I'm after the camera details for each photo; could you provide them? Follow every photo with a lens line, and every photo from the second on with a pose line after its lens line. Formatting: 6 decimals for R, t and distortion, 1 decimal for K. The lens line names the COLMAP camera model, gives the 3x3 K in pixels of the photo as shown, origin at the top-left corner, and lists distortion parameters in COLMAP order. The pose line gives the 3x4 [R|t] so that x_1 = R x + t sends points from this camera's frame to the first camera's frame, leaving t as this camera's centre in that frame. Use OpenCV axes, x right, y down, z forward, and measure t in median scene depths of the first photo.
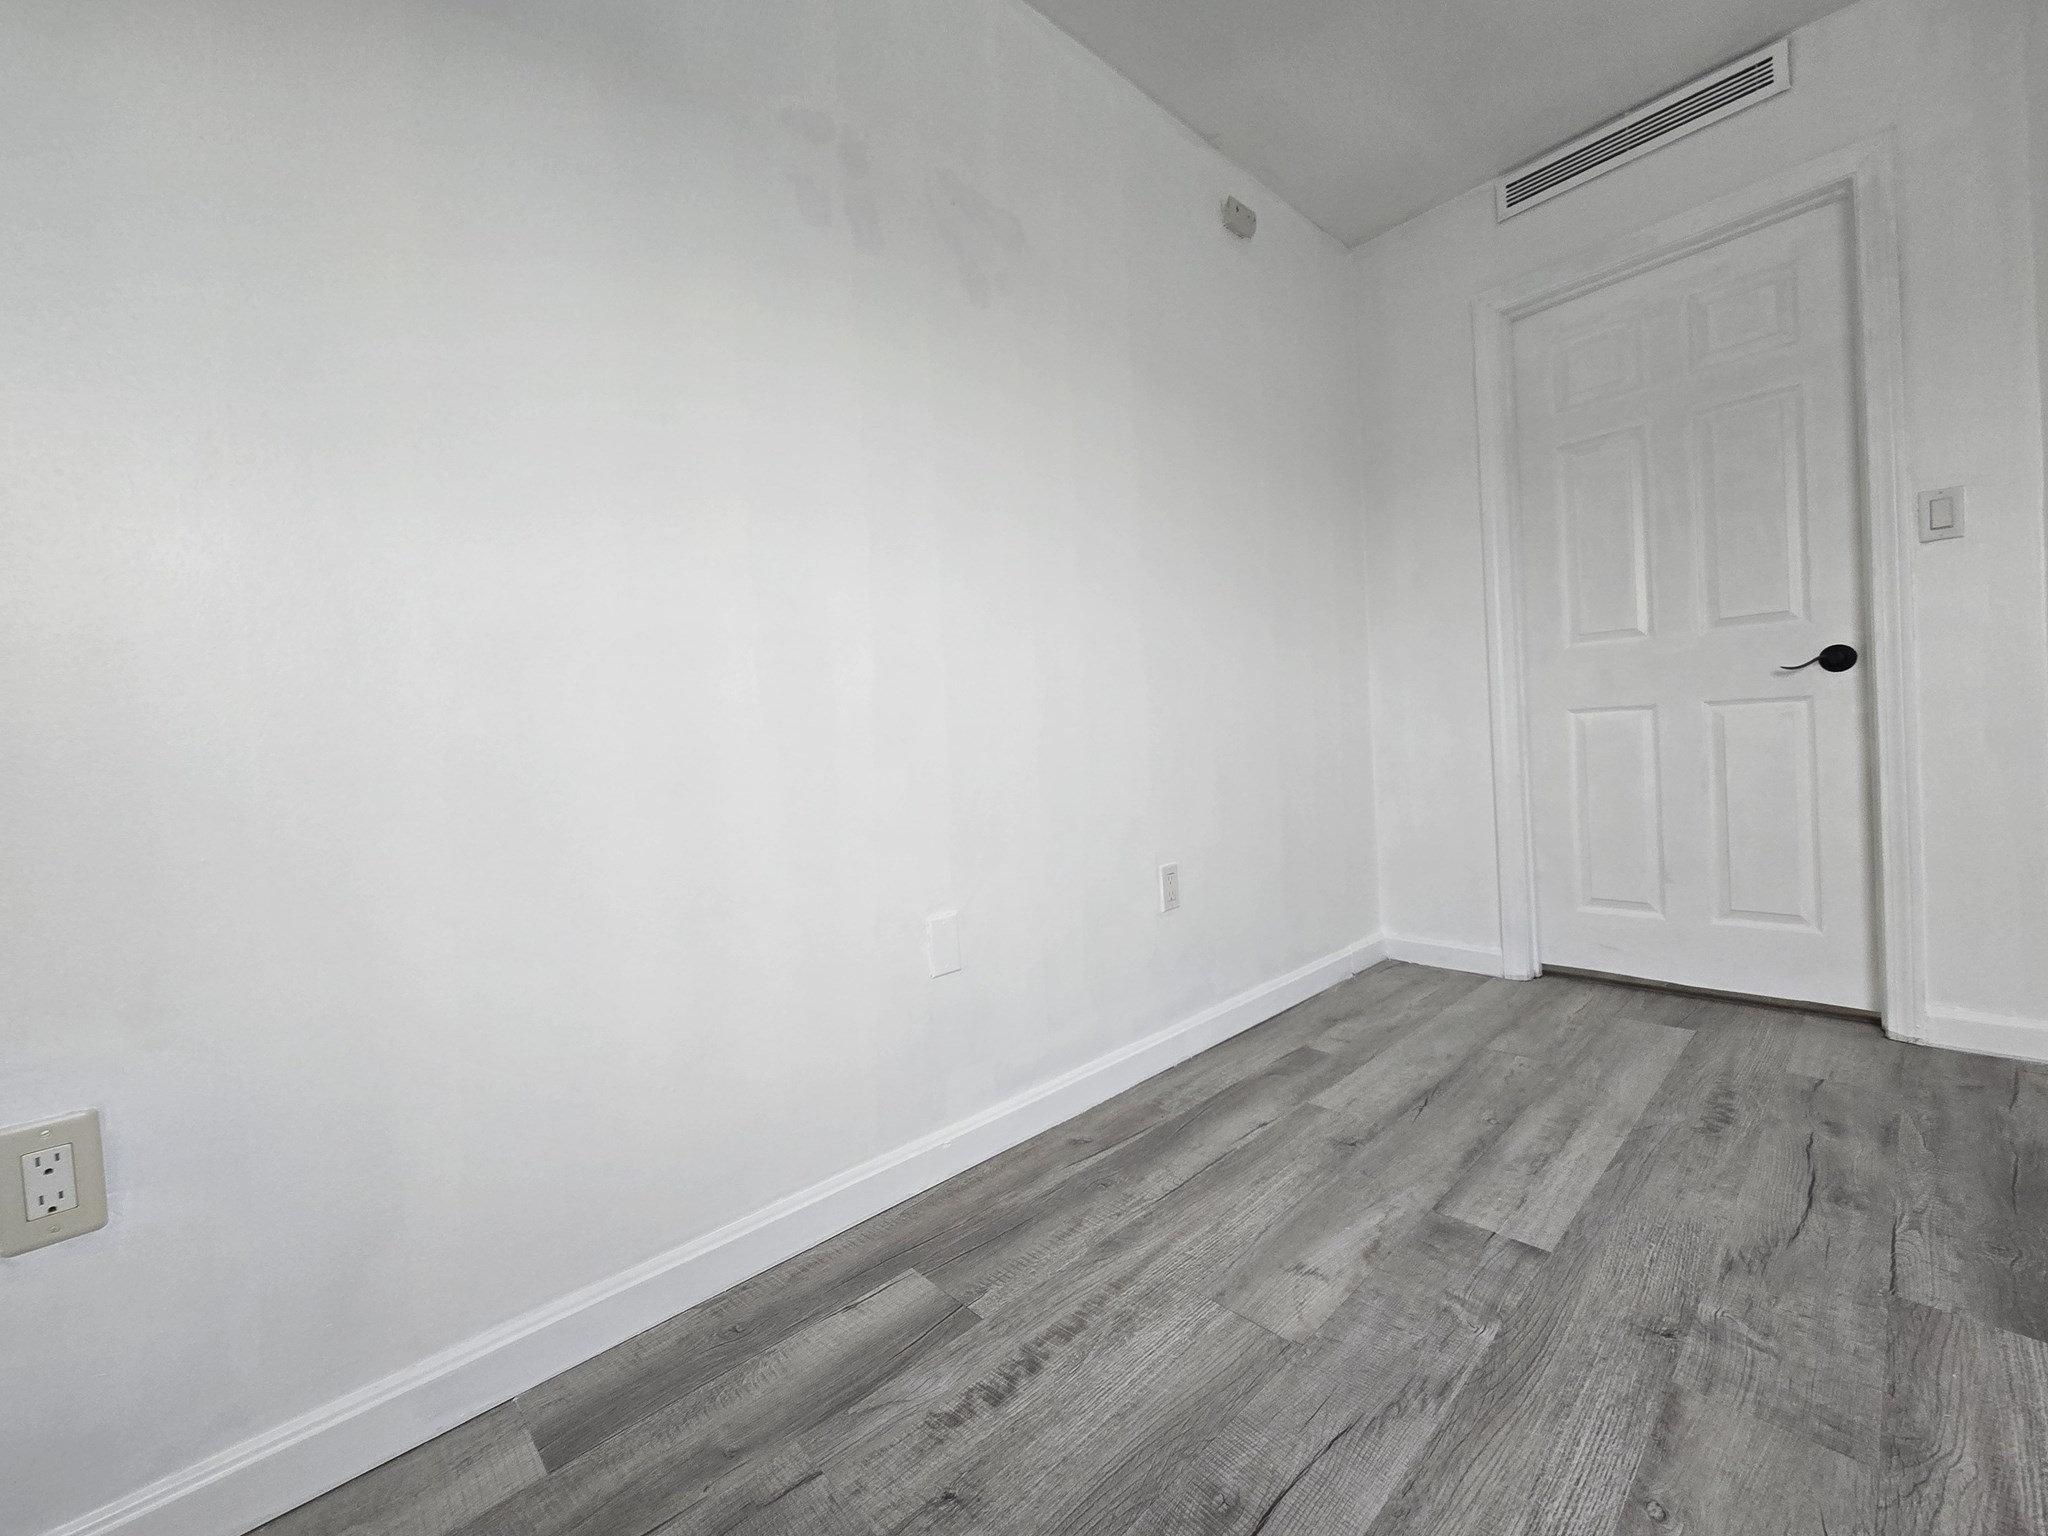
lens RADIAL K [[845.6, 0, 1033.3], [0, 845.6, 749.0], [0, 0, 1]] dist [-0.002065, 0.003087]
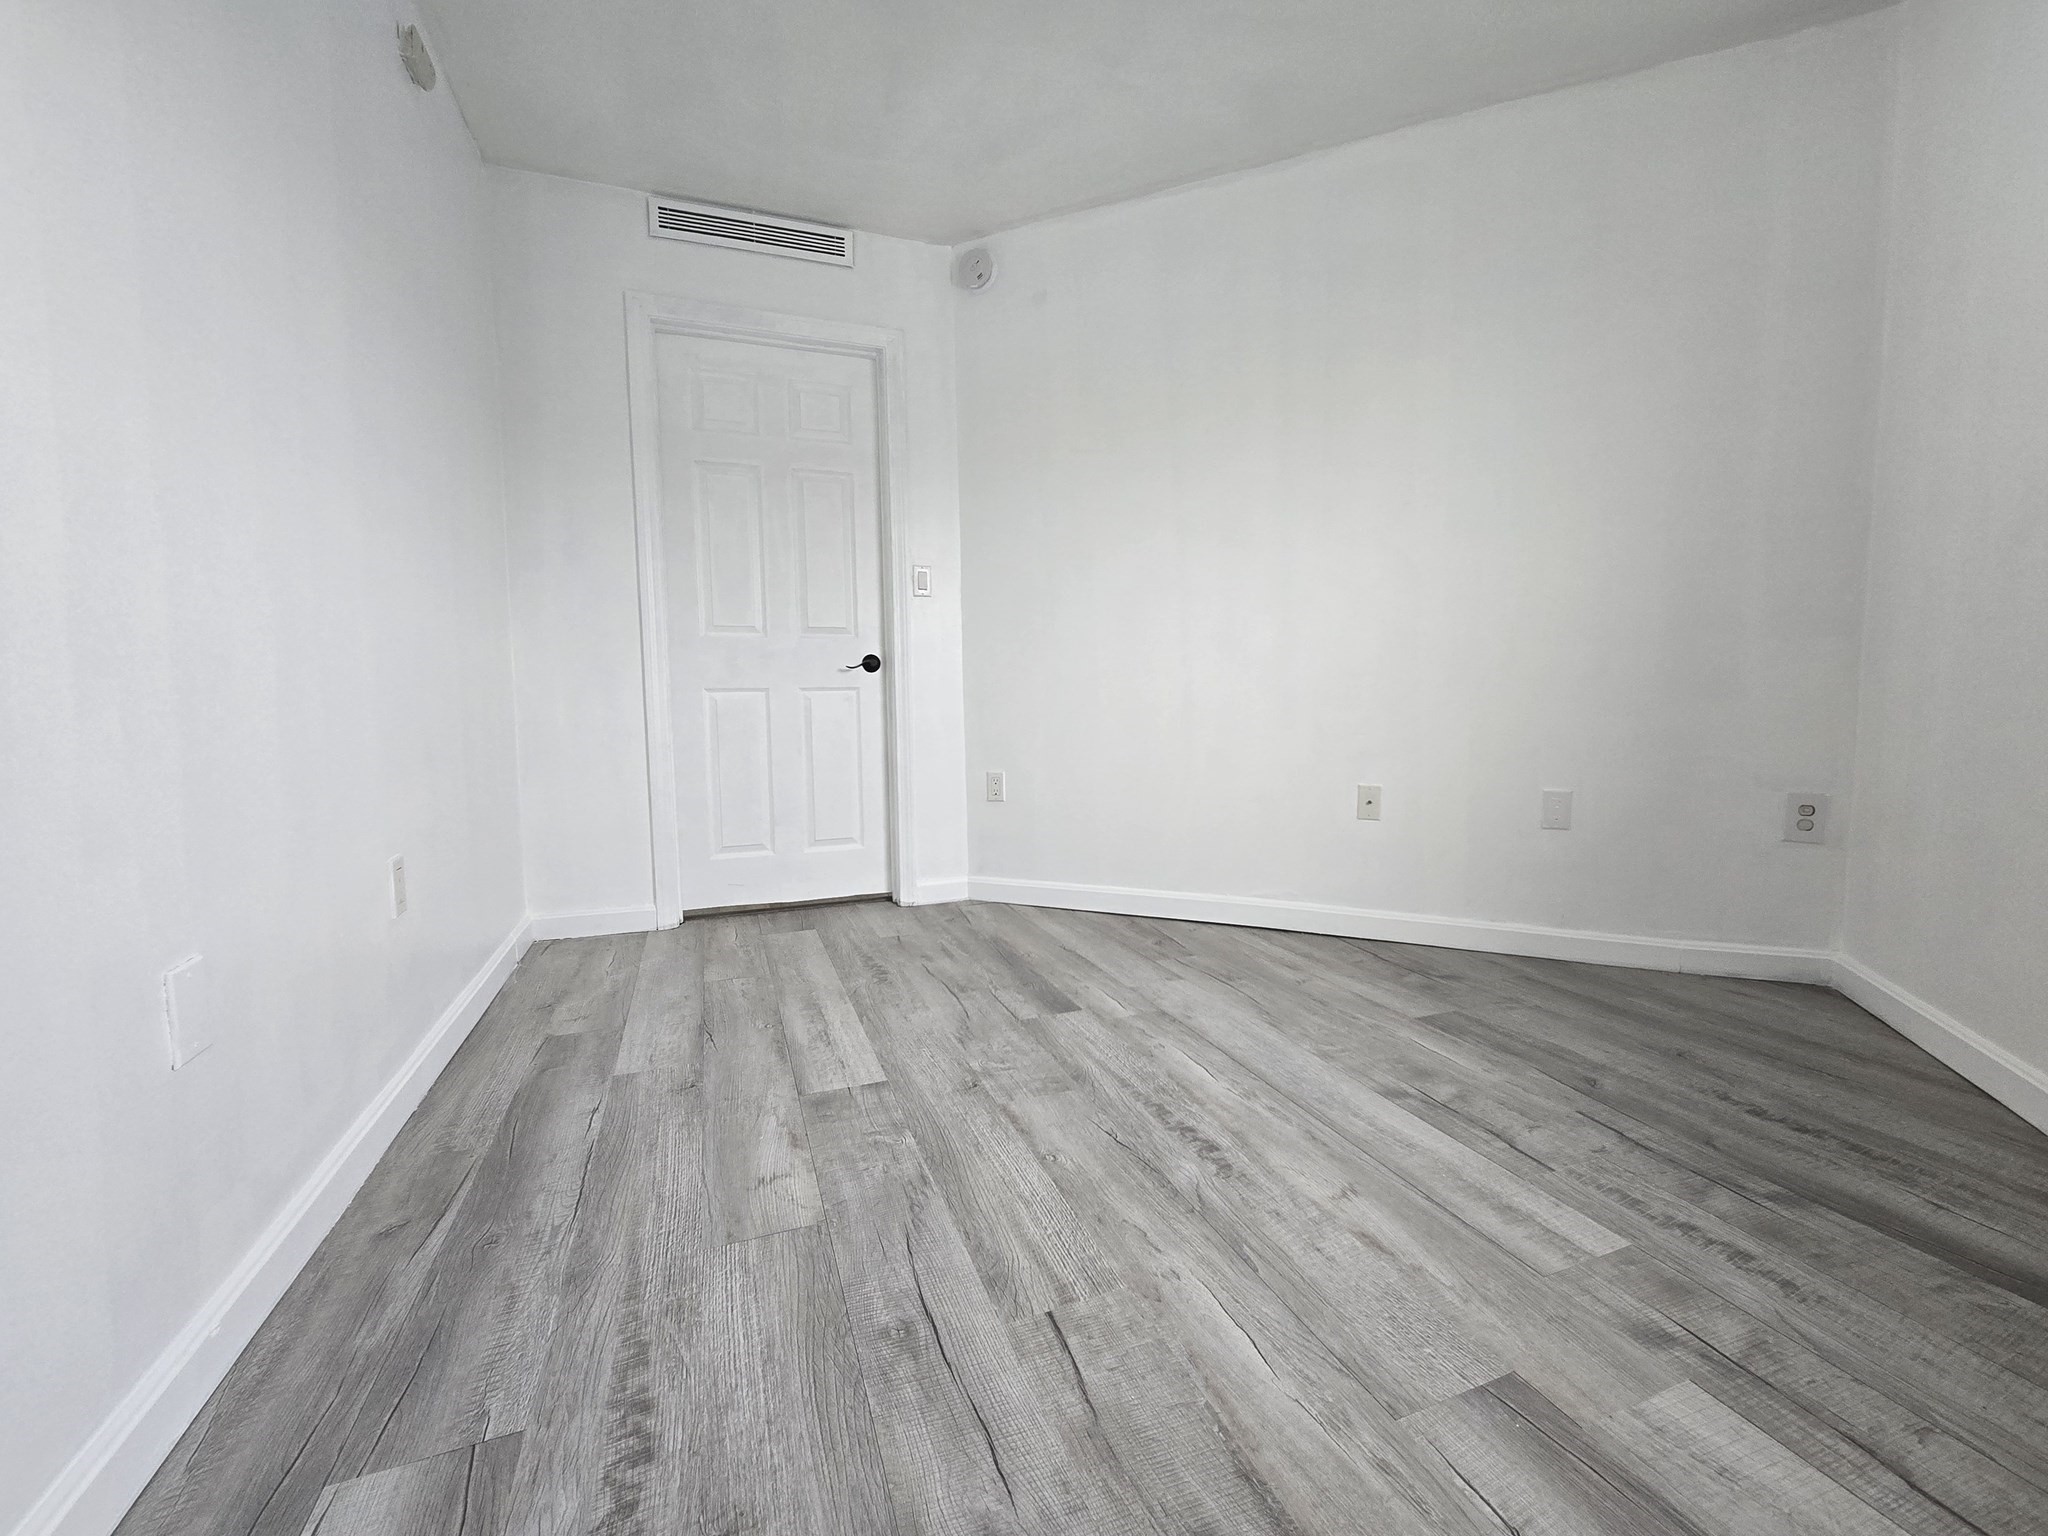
lens RADIAL K [[845.6, 0, 1033.3], [0, 845.6, 749.0], [0, 0, 1]] dist [-0.002065, 0.003087]
pose [[0.378108, -0.010103, 0.925706, -0.423351], [0.000284, 0.999942, 0.010797, 0.036560], [-0.925761, -0.003819, 0.378089, 0.207146]]
